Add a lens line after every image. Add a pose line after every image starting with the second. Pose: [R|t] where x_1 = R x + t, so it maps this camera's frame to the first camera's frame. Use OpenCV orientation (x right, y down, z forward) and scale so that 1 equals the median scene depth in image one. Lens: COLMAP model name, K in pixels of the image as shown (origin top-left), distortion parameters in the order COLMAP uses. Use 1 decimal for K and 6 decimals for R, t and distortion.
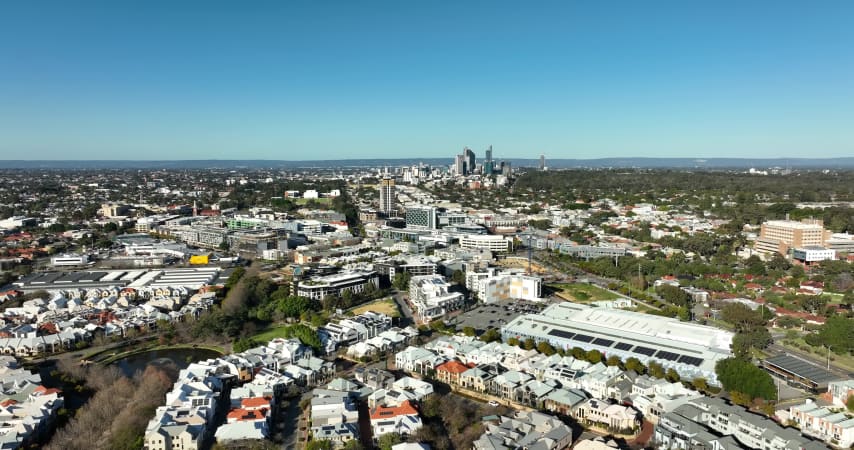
lens RADIAL K [[598.7, 0, 430.2], [0, 598.7, 224.2], [0, 0, 1]] dist [-0.001892, 0.012494]
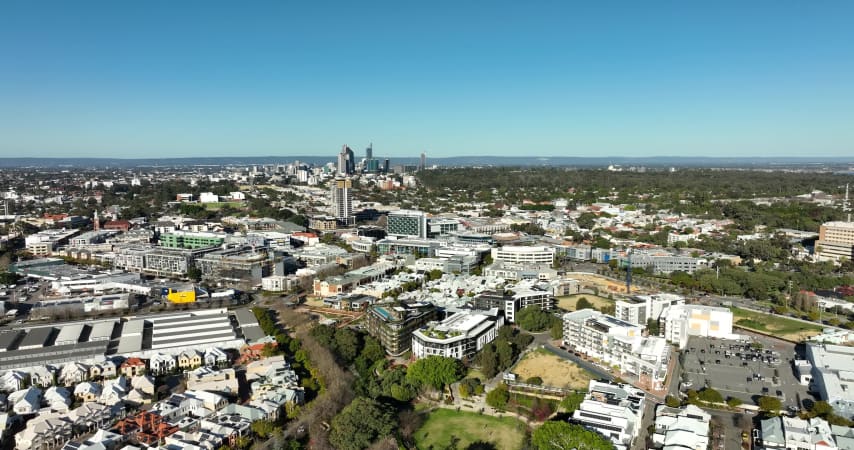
lens RADIAL K [[598.7, 0, 430.1], [0, 598.7, 222.3], [0, 0, 1]] dist [-0.001892, 0.012494]
pose [[0.969850, -0.025542, 0.242361, -0.243817], [0.025586, 0.999668, 0.002967, -0.021904], [-0.242356, 0.003323, 0.970182, 0.215205]]
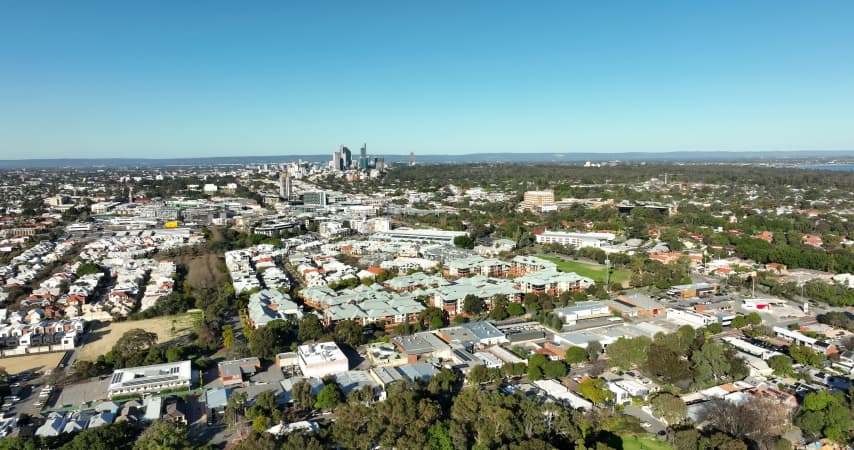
lens RADIAL K [[598.7, 0, 429.9], [0, 598.7, 227.6], [0, 0, 1]] dist [-0.001892, 0.012494]
pose [[0.978887, -0.032724, 0.201766, -0.047578], [0.030368, 0.999430, 0.014763, 0.057828], [-0.202134, -0.008324, 0.979323, -0.549114]]
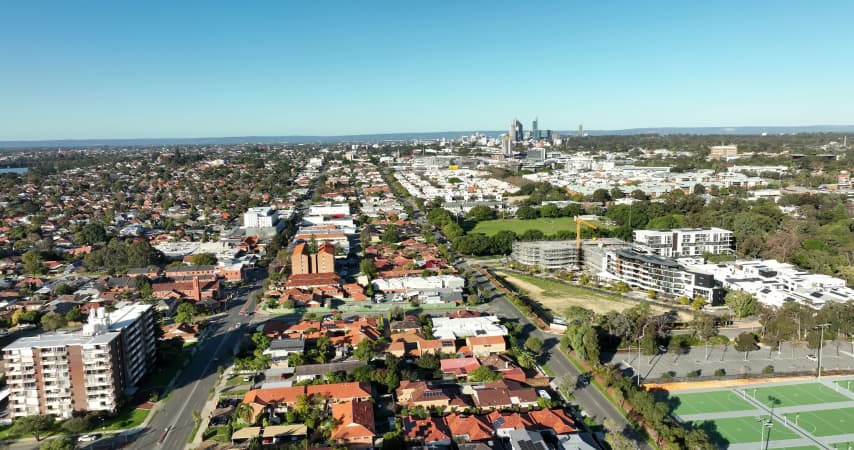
lens RADIAL K [[598.7, 0, 427.8], [0, 598.7, 224.4], [0, 0, 1]] dist [-0.001892, 0.012494]
pose [[0.998924, -0.009341, -0.045427, -0.345270], [0.011273, 0.999034, 0.042465, 0.158288], [0.044986, -0.042931, 0.998065, -1.119556]]
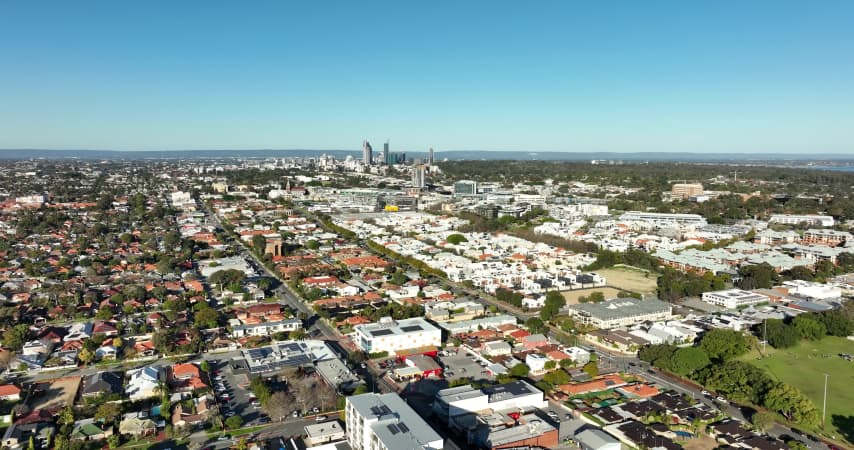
lens RADIAL K [[598.7, 0, 428.6], [0, 598.7, 225.7], [0, 0, 1]] dist [-0.001892, 0.012494]
pose [[0.966101, -0.025140, 0.256937, -0.658365], [0.021171, 0.999610, 0.018202, 0.071224], [-0.257294, -0.012146, 0.966257, -0.625365]]
